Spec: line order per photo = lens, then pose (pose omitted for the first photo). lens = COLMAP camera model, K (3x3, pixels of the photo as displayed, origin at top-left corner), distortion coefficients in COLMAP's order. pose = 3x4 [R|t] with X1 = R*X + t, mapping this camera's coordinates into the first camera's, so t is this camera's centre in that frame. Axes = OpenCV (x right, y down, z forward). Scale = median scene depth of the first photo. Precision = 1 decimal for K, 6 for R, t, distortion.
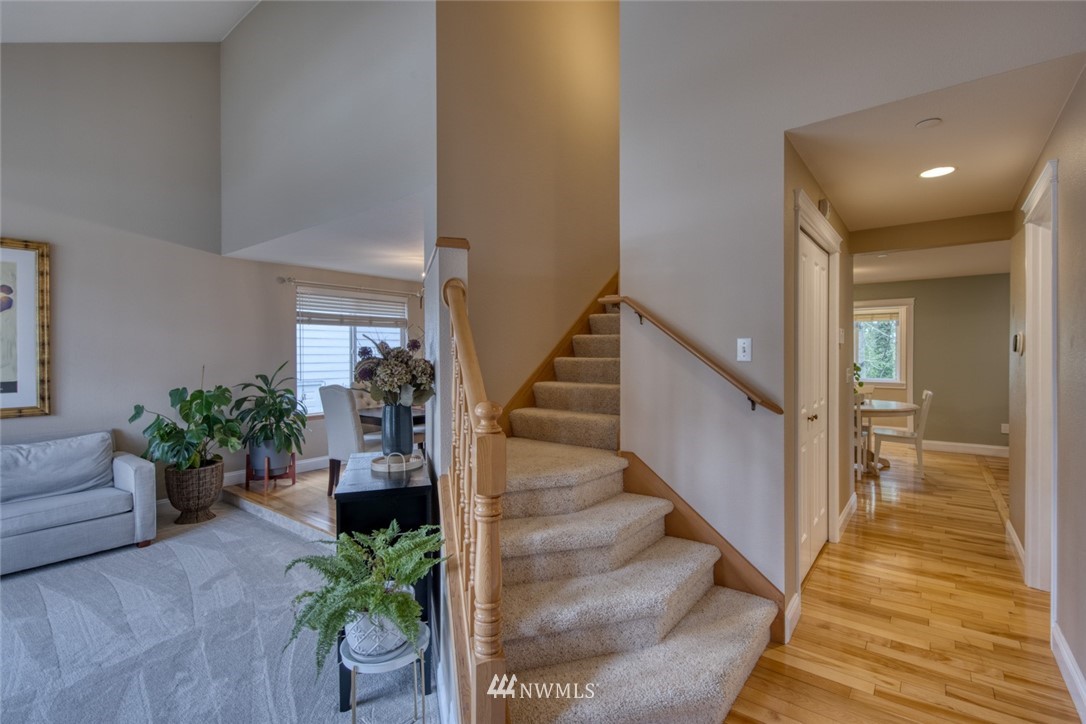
lens RADIAL K [[497.5, 0, 547.1], [0, 497.5, 356.8], [0, 0, 1]] dist [0.003072, -0.000576]
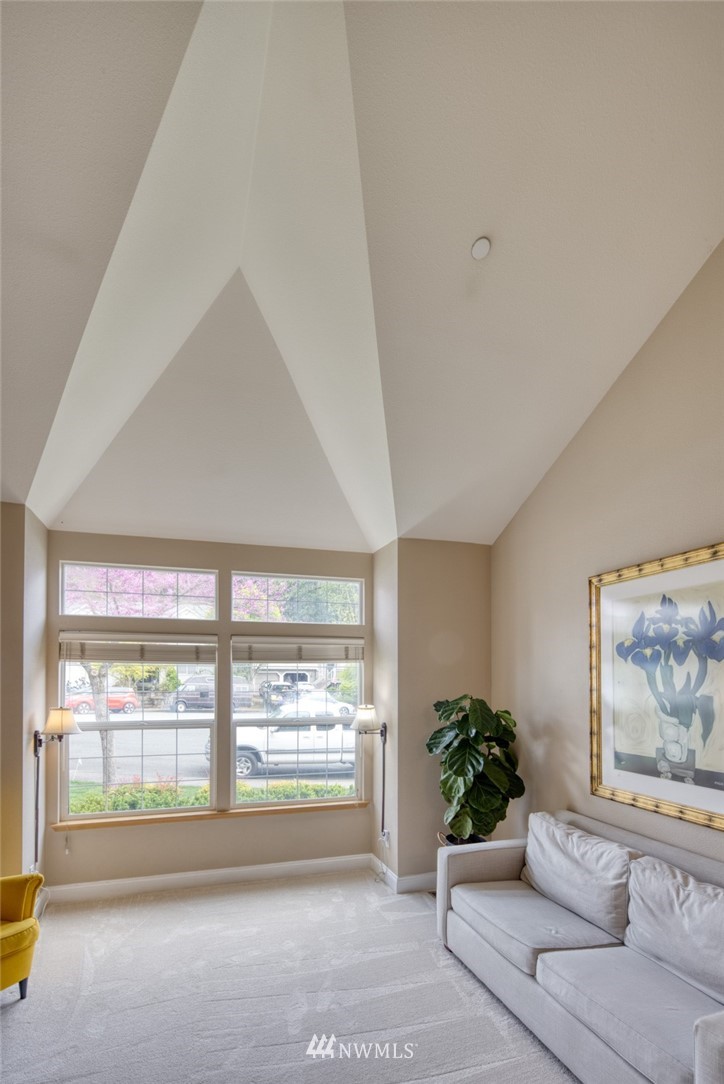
lens RADIAL K [[523.0, 0, 352.8], [0, 523.0, 675.3], [0, 0, 1]] dist [-0.000080, -0.000286]
pose [[-0.573700, -0.005973, -0.819044, -0.292572], [-0.004009, 0.999982, -0.004485, -0.068783], [0.819056, 0.000711, -0.573713, 1.017711]]
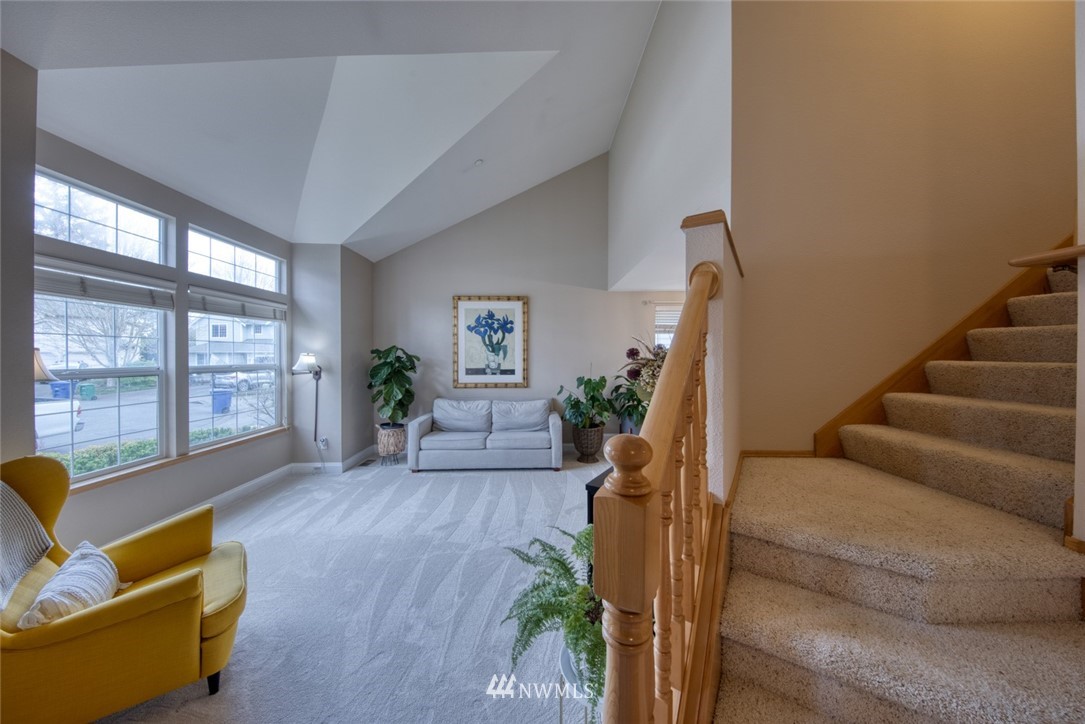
lens RADIAL K [[341.9, 0, 546.9], [0, 341.9, 357.9], [0, 0, 1]] dist [0.000255, -0.002801]
pose [[0.635372, 0.007434, -0.772170, 0.049153], [-0.006909, 0.999968, 0.003942, -0.000838], [0.772175, 0.002831, 0.635403, 0.256859]]
